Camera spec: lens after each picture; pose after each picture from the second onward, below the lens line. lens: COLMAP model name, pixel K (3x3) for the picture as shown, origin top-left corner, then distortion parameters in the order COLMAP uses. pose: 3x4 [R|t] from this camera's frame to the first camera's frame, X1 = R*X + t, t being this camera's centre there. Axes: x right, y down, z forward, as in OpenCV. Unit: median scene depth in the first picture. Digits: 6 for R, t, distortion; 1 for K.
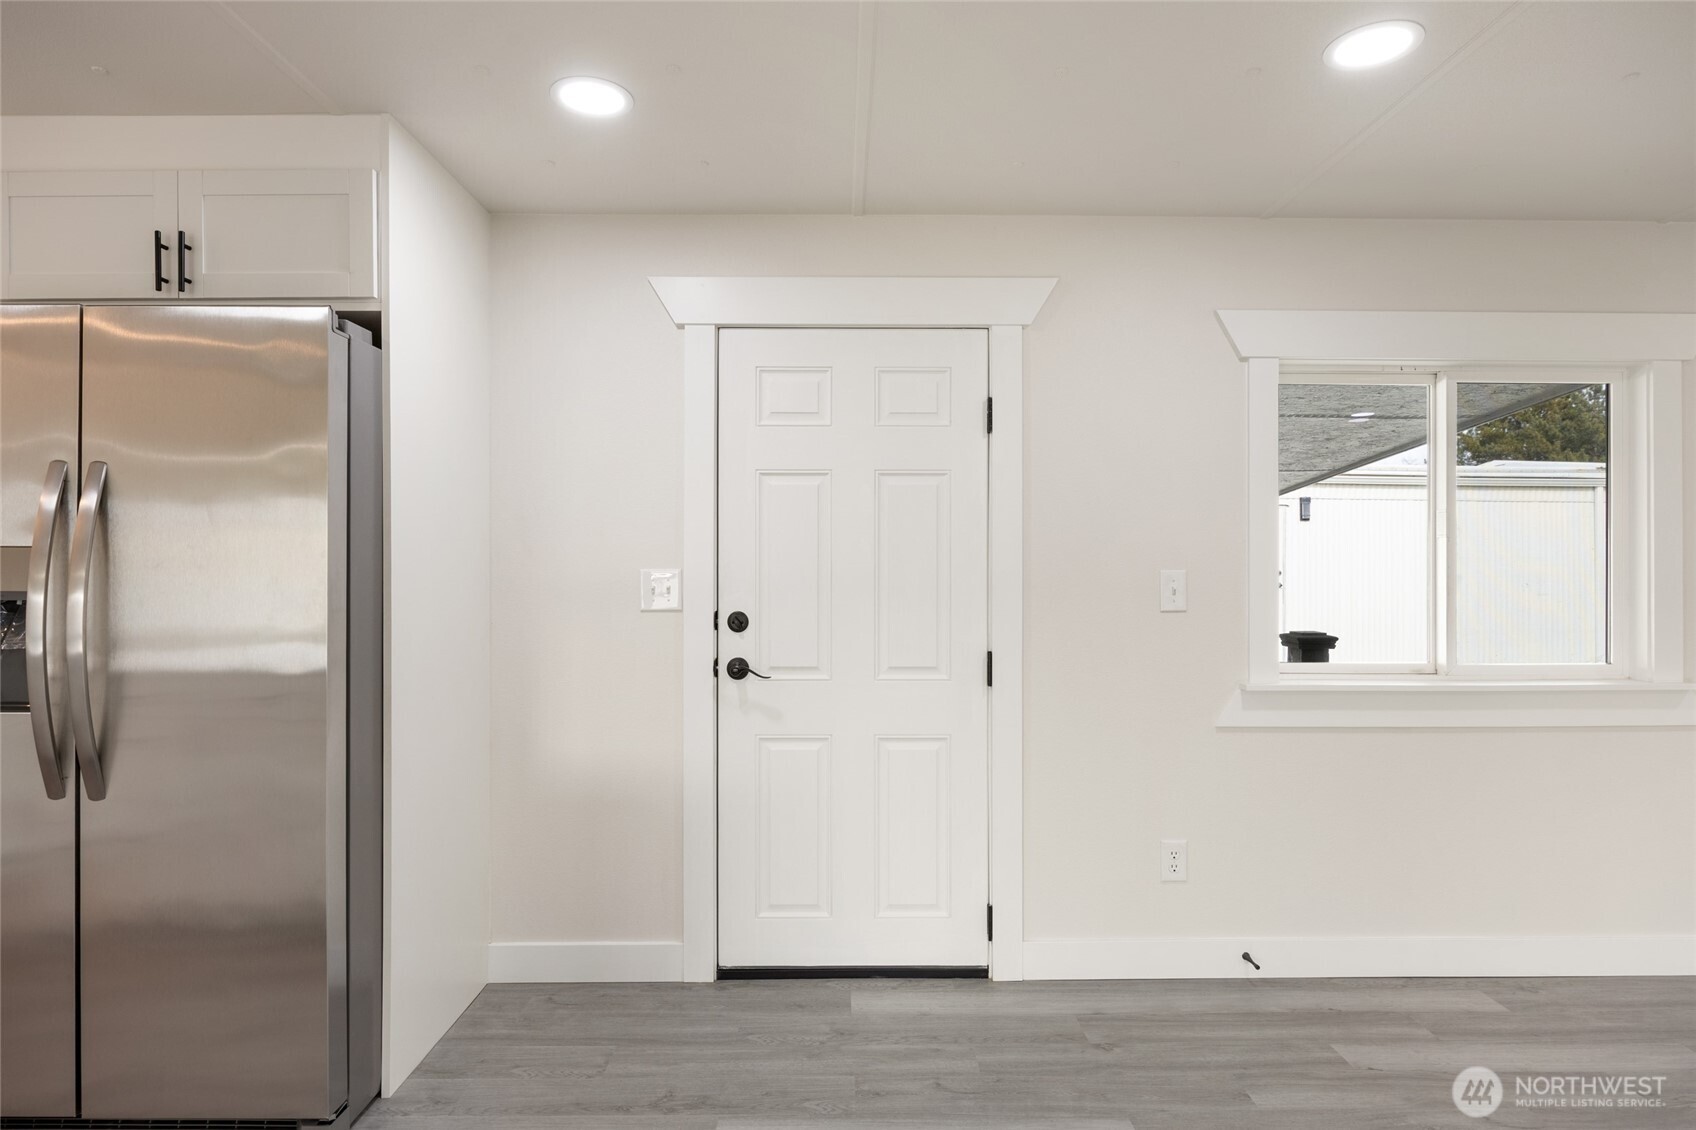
lens RADIAL K [[919.6, 0, 848.0], [0, 919.6, 565.0], [0, 0, 1]] dist [-0.004551, -0.000641]
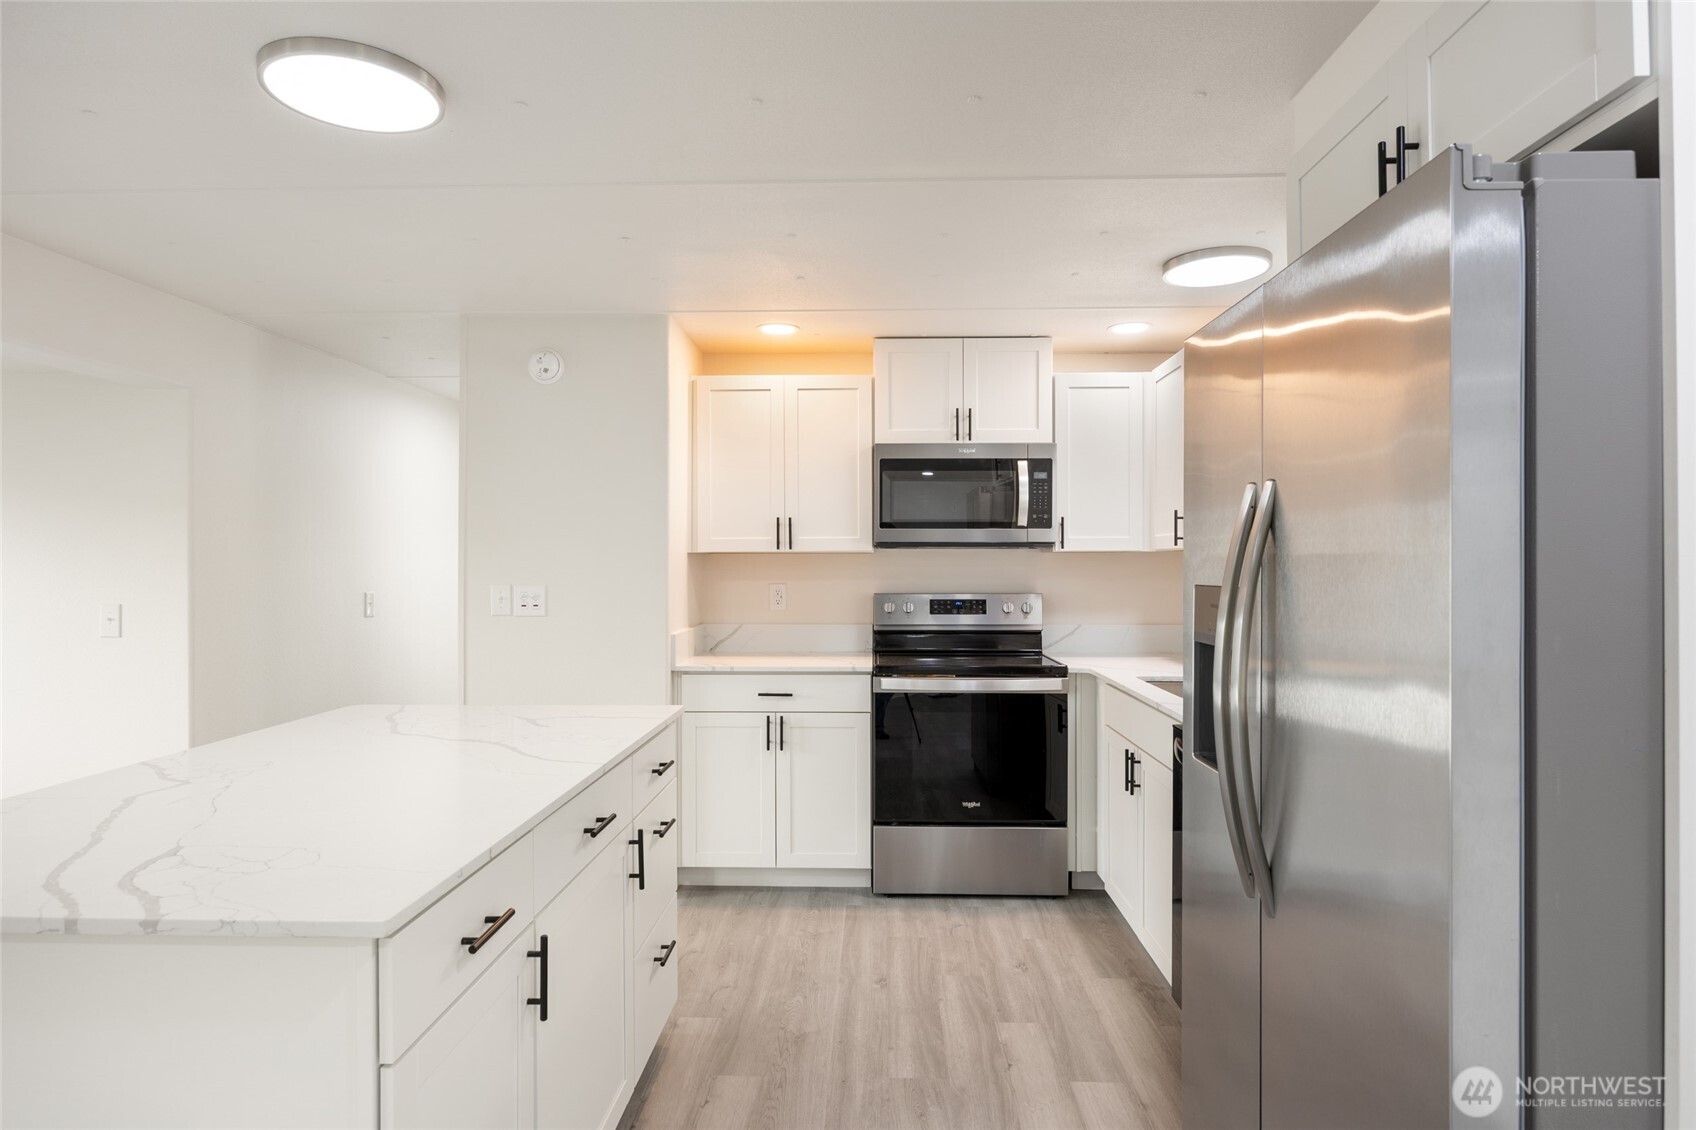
lens RADIAL K [[945.7, 0, 848.0], [0, 945.7, 565.0], [0, 0, 1]] dist [-0.001819, -0.000394]
pose [[-0.042303, -0.002324, -0.999102, -0.003569], [0.003009, 0.999992, -0.002454, -0.030797], [0.999100, -0.003110, -0.042295, 0.517990]]
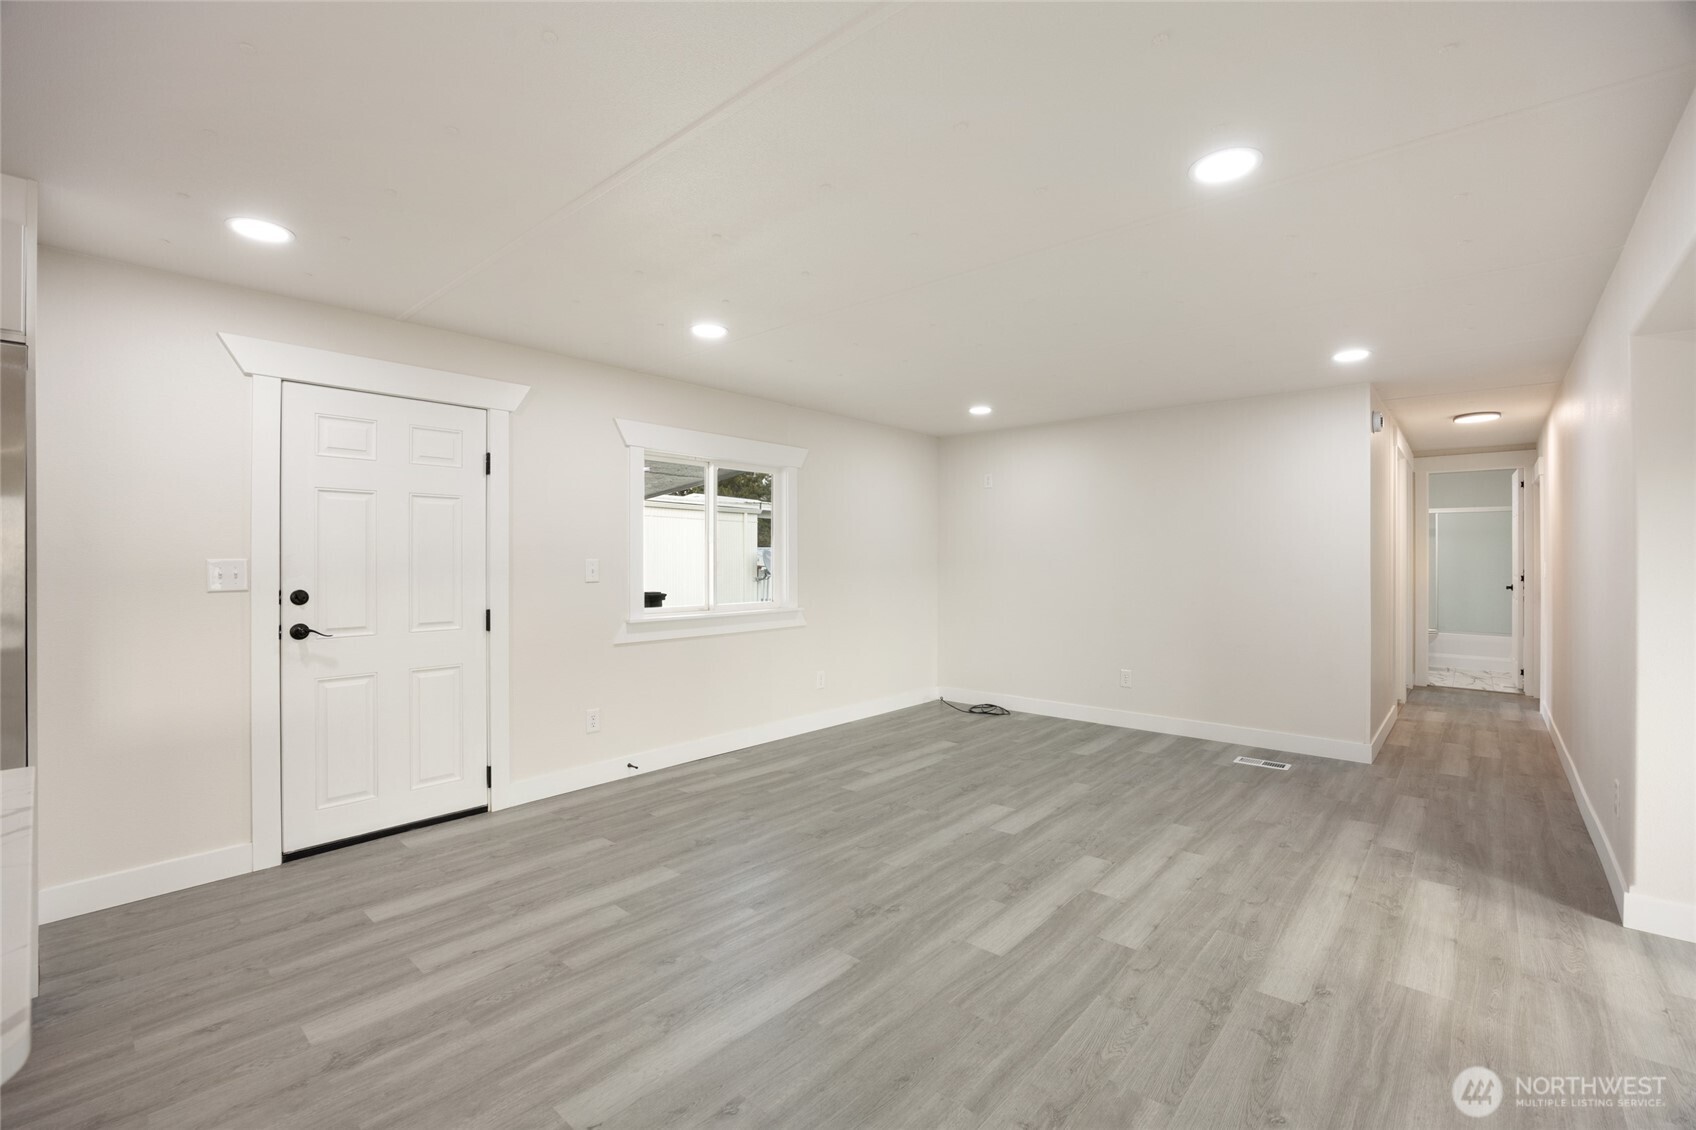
lens RADIAL K [[732.6, 0, 847.1], [0, 732.6, 559.7], [0, 0, 1]] dist [-0.019870, 0.000665]
pose [[0.668828, -0.002195, 0.743414, -0.415987], [0.000438, 0.999997, 0.002558, 0.003518], [-0.743417, -0.001386, 0.668827, -0.361103]]
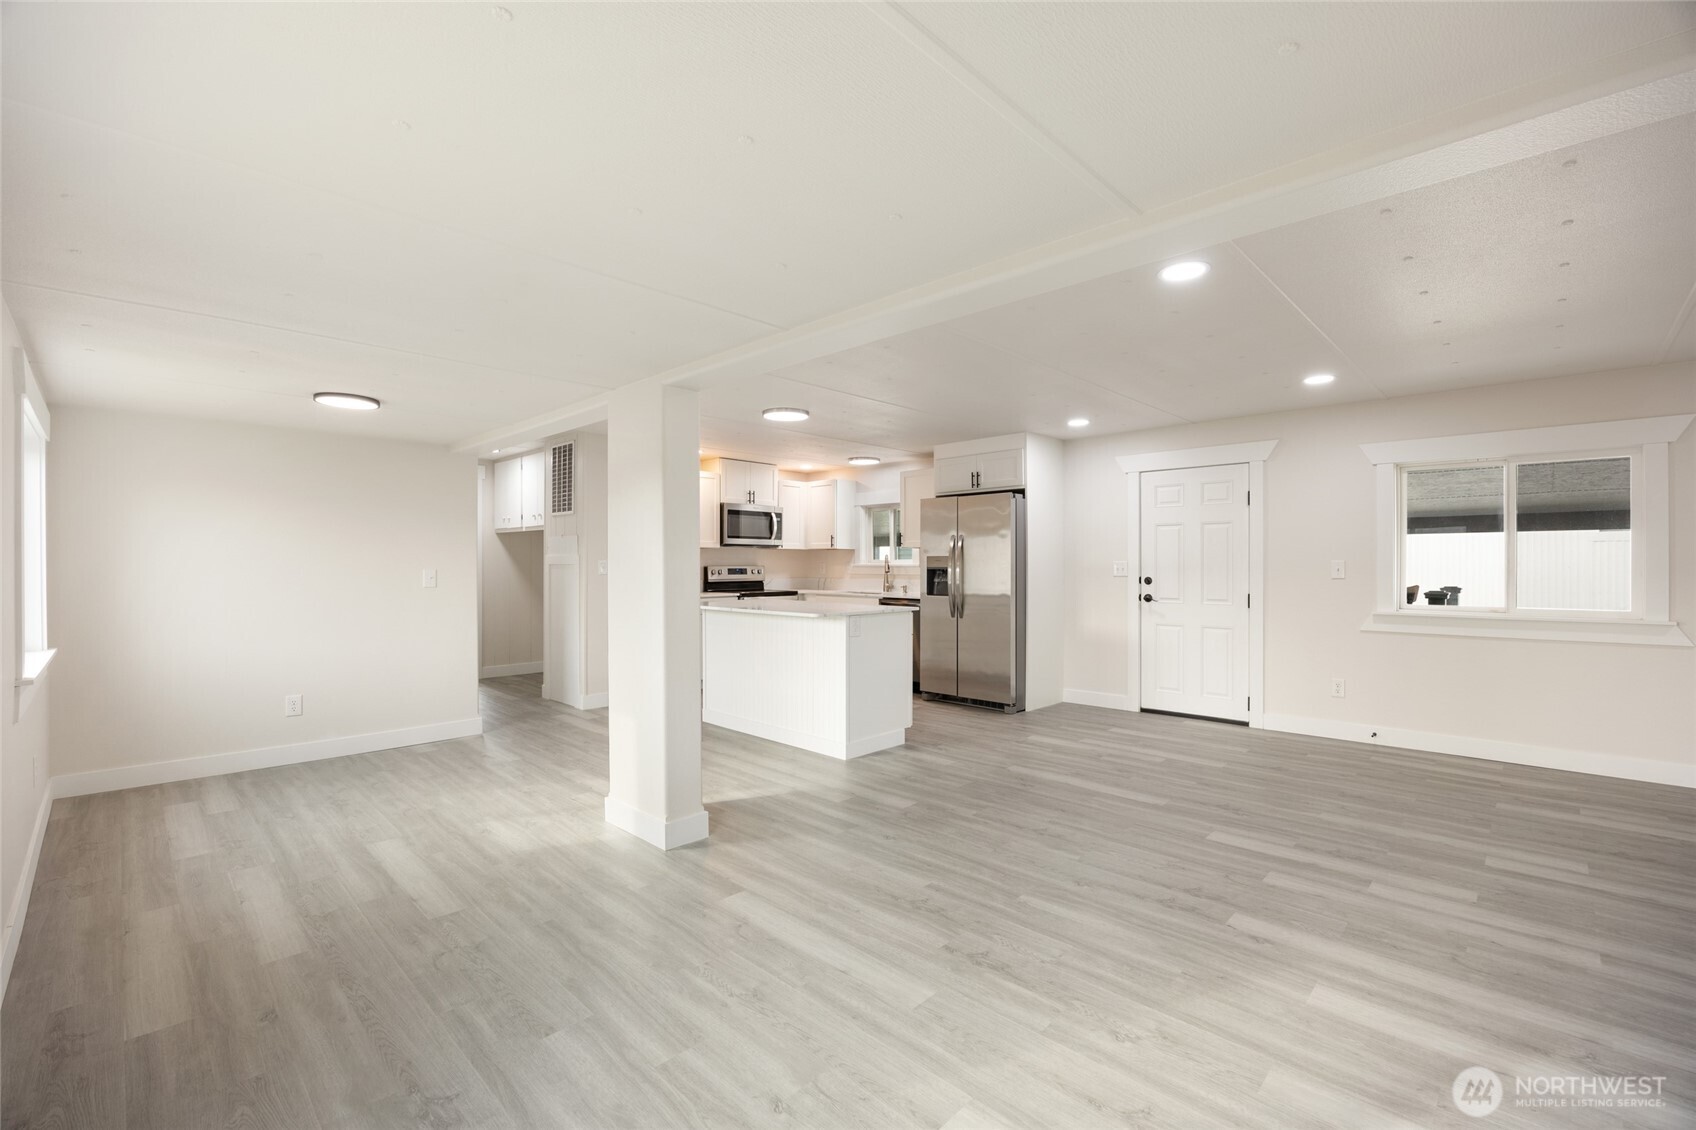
lens RADIAL K [[724.1, 0, 840.6], [0, 724.1, 566.4], [0, 0, 1]] dist [-0.020900, 0.000394]
pose [[0.702444, 0.000818, -0.711739, 0.834742], [0.004431, 0.999975, 0.005522, 0.004962], [0.711725, -0.007033, 0.702423, -1.252952]]
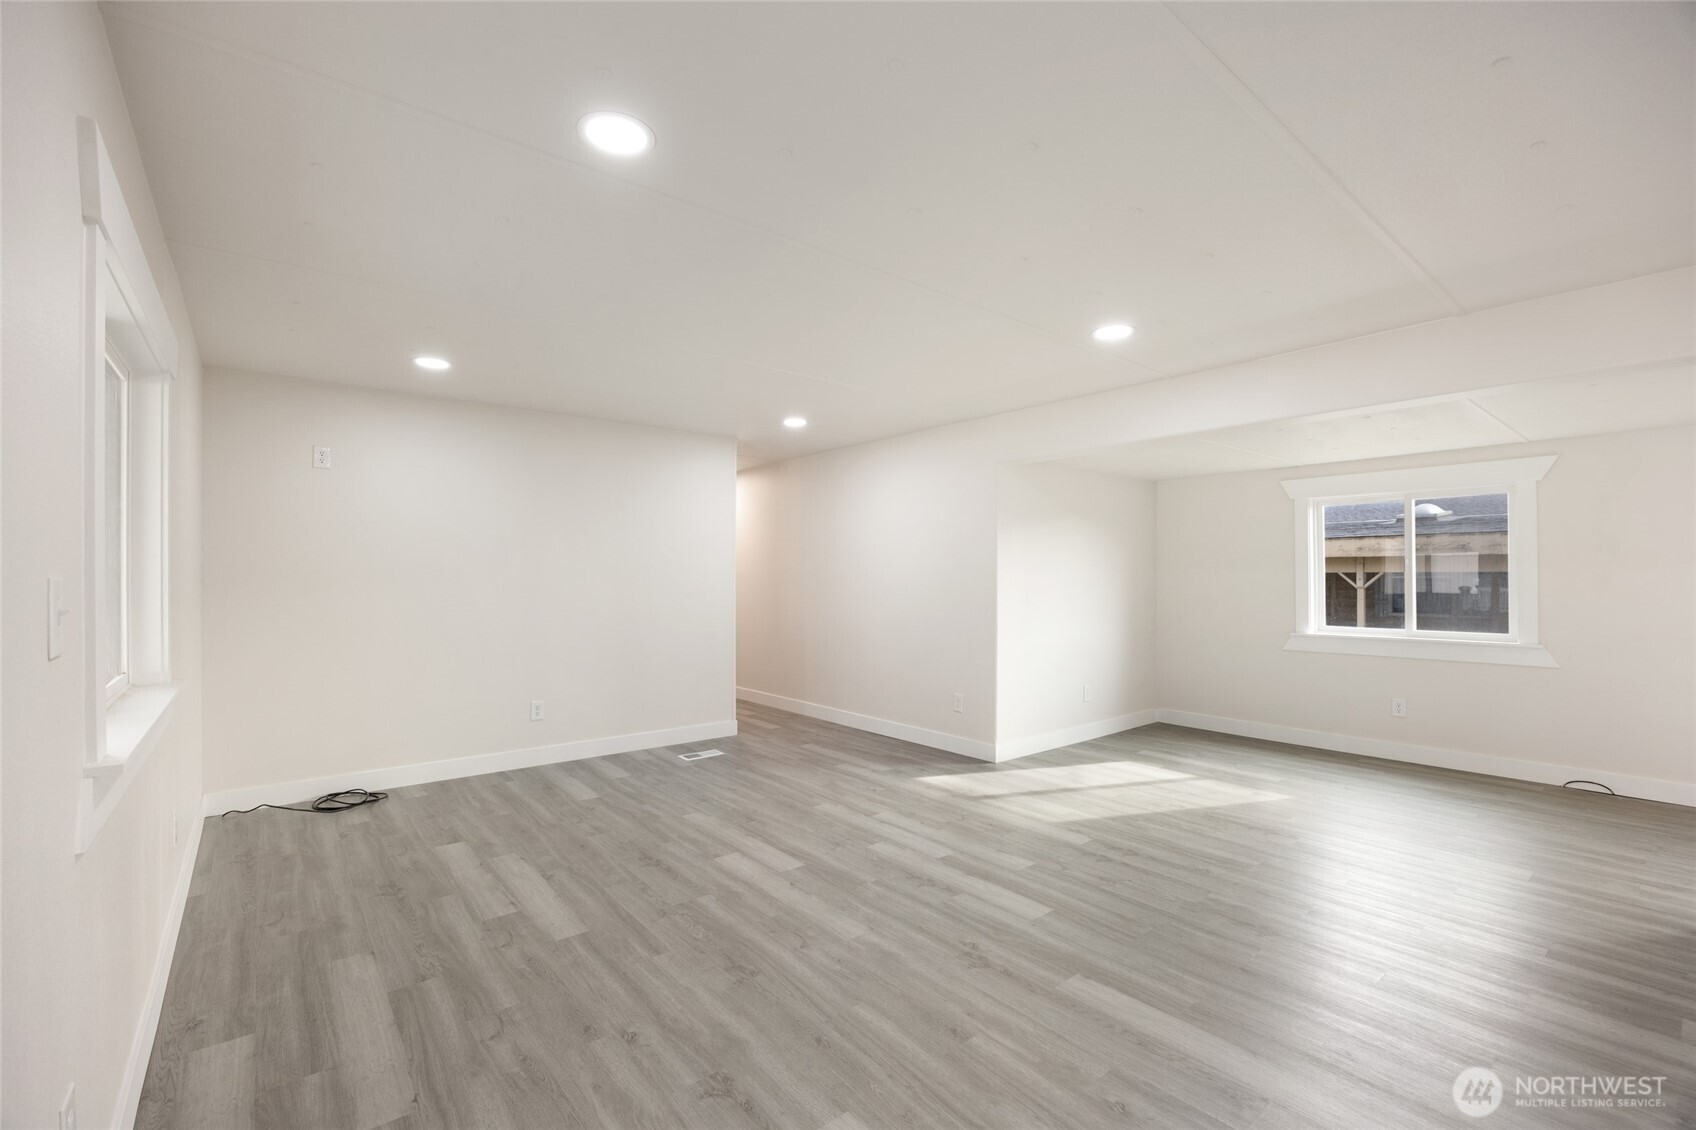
lens RADIAL K [[726.7, 0, 850.9], [0, 726.7, 576.3], [0, 0, 1]] dist [-0.018845, 0.000051]
pose [[-0.627646, -0.001214, 0.778498, -0.259994], [-0.000652, 0.999999, 0.001034, 0.004604], [-0.778499, 0.000142, -0.627646, 1.004755]]
